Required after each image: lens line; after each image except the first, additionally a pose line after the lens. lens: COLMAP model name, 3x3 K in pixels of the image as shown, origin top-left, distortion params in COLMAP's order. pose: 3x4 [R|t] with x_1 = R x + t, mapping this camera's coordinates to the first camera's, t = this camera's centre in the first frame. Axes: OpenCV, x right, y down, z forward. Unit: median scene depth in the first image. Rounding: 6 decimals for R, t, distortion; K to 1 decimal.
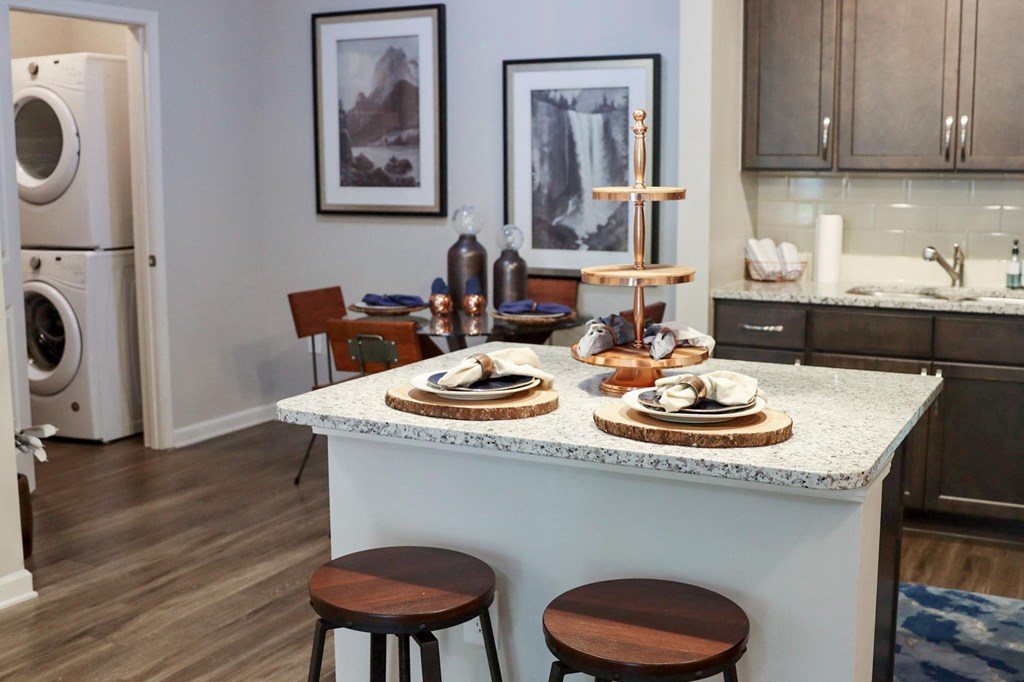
lens RADIAL K [[1174.3, 0, 511.5], [0, 1174.3, 343.7], [0, 0, 1]] dist [-0.064724, 0.000000]
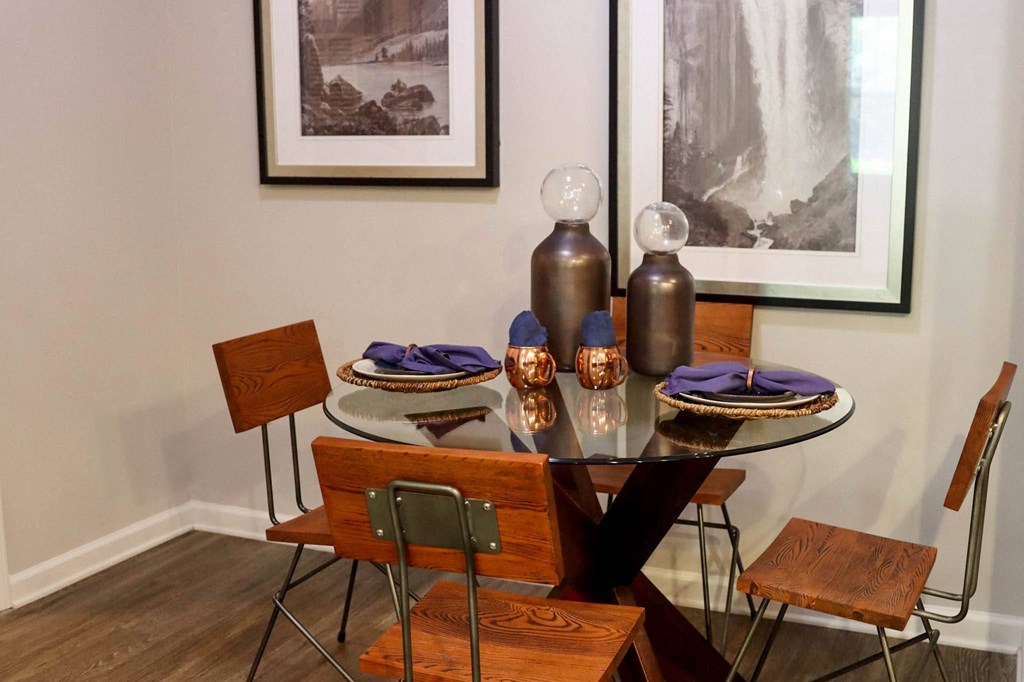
lens RADIAL K [[1174.3, 0, 513.0], [0, 1174.3, 337.8], [0, 0, 1]] dist [-0.064724, 0.000000]
pose [[0.997911, -0.012713, 0.063333, -0.089101], [0.011691, 0.999796, 0.016489, -0.048237], [-0.063530, -0.015715, 0.997856, 0.465821]]
